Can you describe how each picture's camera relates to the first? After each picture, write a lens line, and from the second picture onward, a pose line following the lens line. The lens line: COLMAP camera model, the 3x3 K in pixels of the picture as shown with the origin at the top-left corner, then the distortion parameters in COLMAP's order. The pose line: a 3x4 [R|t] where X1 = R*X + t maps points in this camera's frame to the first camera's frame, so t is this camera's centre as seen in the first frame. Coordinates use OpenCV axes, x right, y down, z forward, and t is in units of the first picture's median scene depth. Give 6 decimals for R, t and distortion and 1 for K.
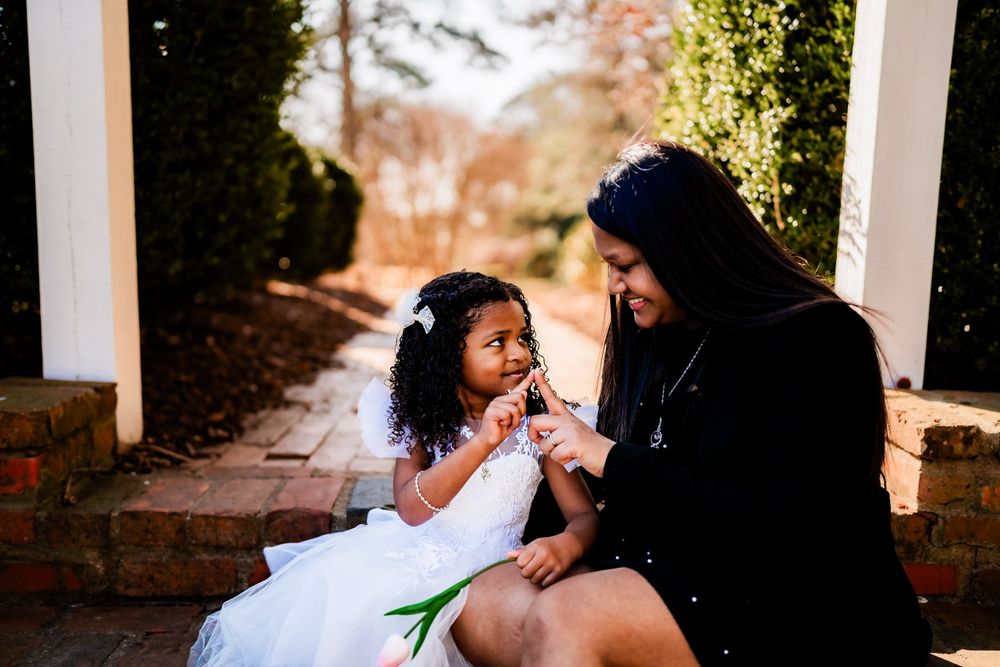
lens RADIAL K [[979.0, 0, 503.4], [0, 979.0, 324.5], [0, 0, 1]] dist [-0.015054, 0.161039]
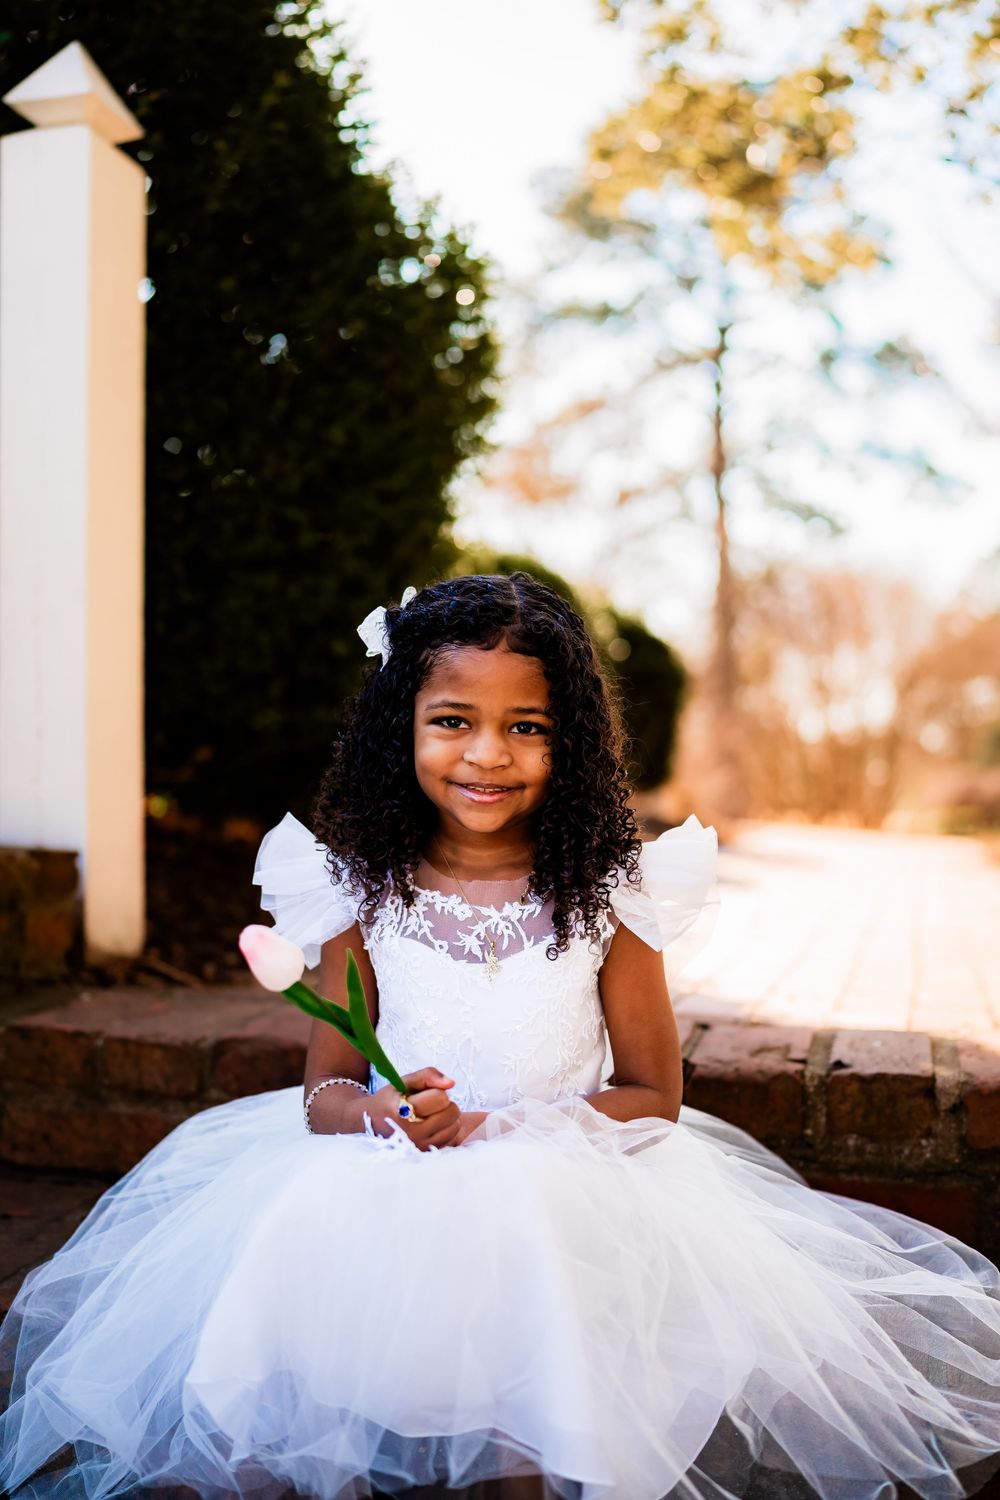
lens RADIAL K [[1468.5, 0, 500.0], [0, 1468.5, 750.0], [0, 0, 1]] dist [-0.015054, 0.161039]
pose [[0.948129, -0.014835, -0.317541, 0.159399], [-0.019479, 0.994322, -0.104617, 0.076273], [0.317290, 0.105375, 0.942456, 0.129676]]
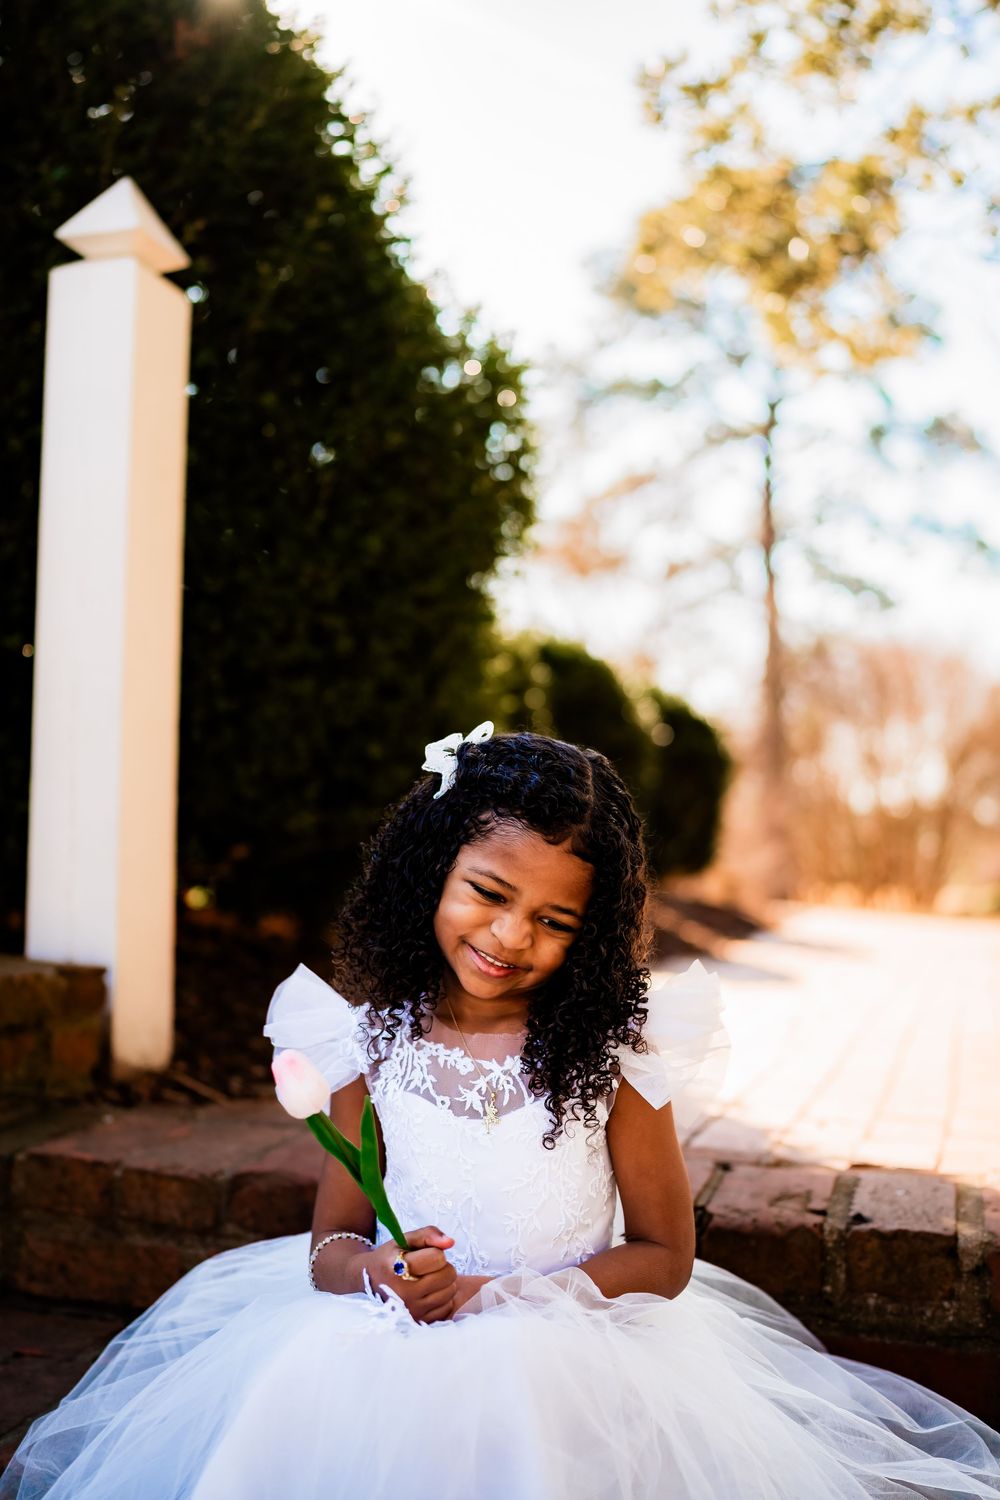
lens RADIAL K [[1468.5, 0, 500.0], [0, 1468.5, 750.0], [0, 0, 1]] dist [-0.015054, 0.161039]
pose [[0.936999, -0.021467, -0.348671, 0.173128], [-0.032563, 0.988397, -0.148362, 0.045146], [0.347811, 0.150369, 0.925428, 0.127814]]
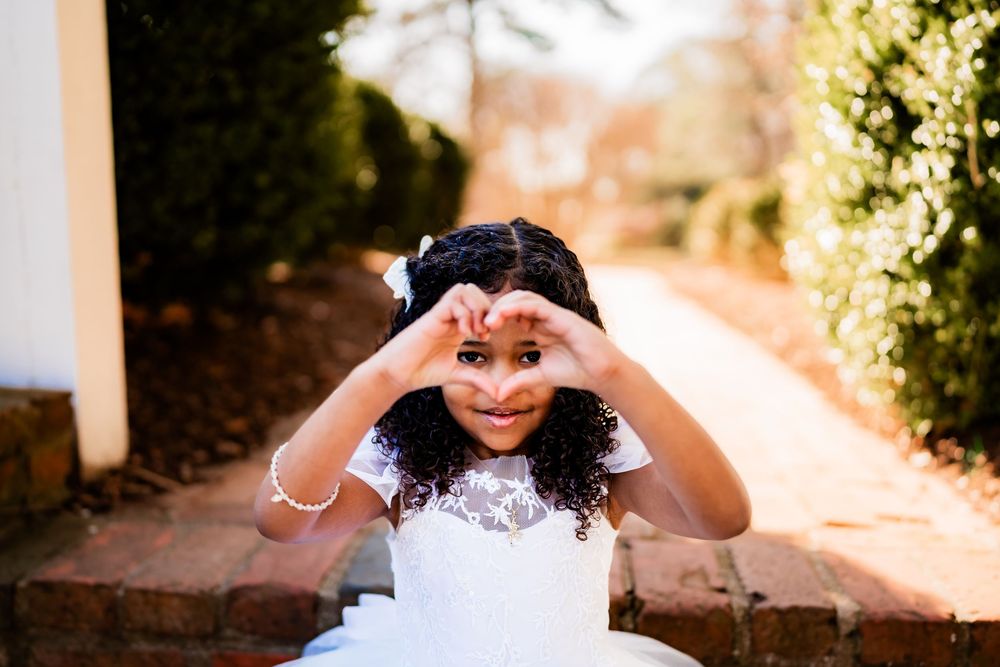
lens RADIAL K [[979.0, 0, 503.4], [0, 979.0, 324.5], [0, 0, 1]] dist [-0.015054, 0.161039]
pose [[0.991277, 0.010066, -0.131413, 0.034132], [-0.006243, 0.999546, 0.029474, -0.014802], [0.131650, -0.028397, 0.990889, 0.240453]]
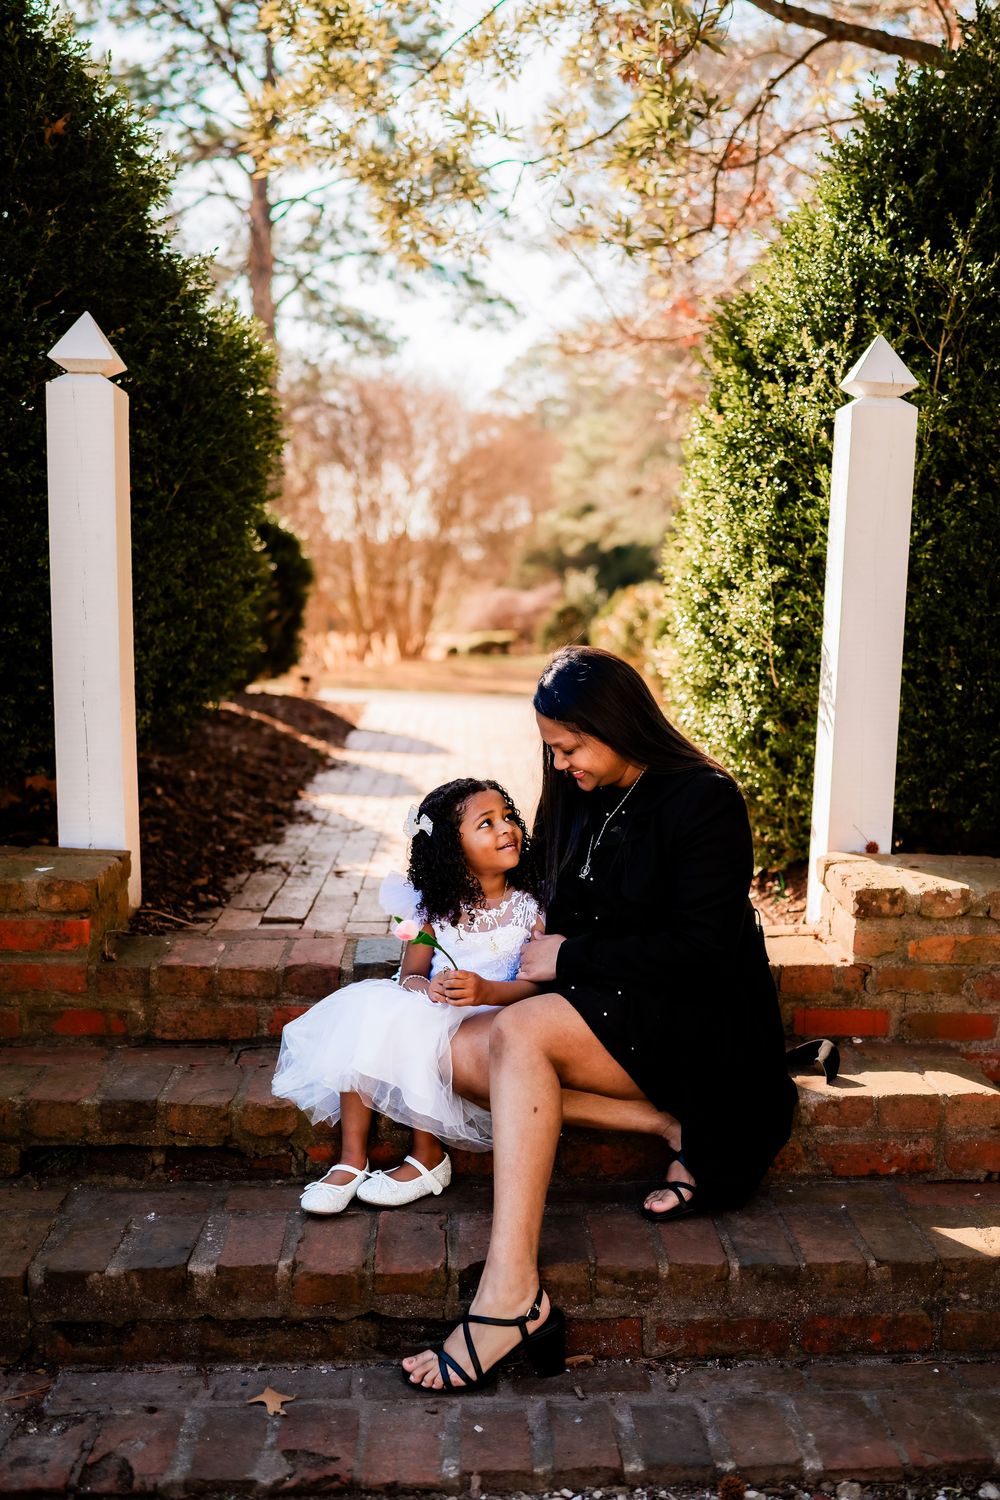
lens RADIAL K [[1624.4, 0, 519.1], [0, 1624.4, 742.9], [0, 0, 1]] dist [0.009160, 0.009741]
pose [[0.999988, -0.004226, 0.002667, 0.021746], [0.004180, 0.999846, 0.017031, -0.073898], [-0.002739, -0.017020, 0.999851, -0.655170]]
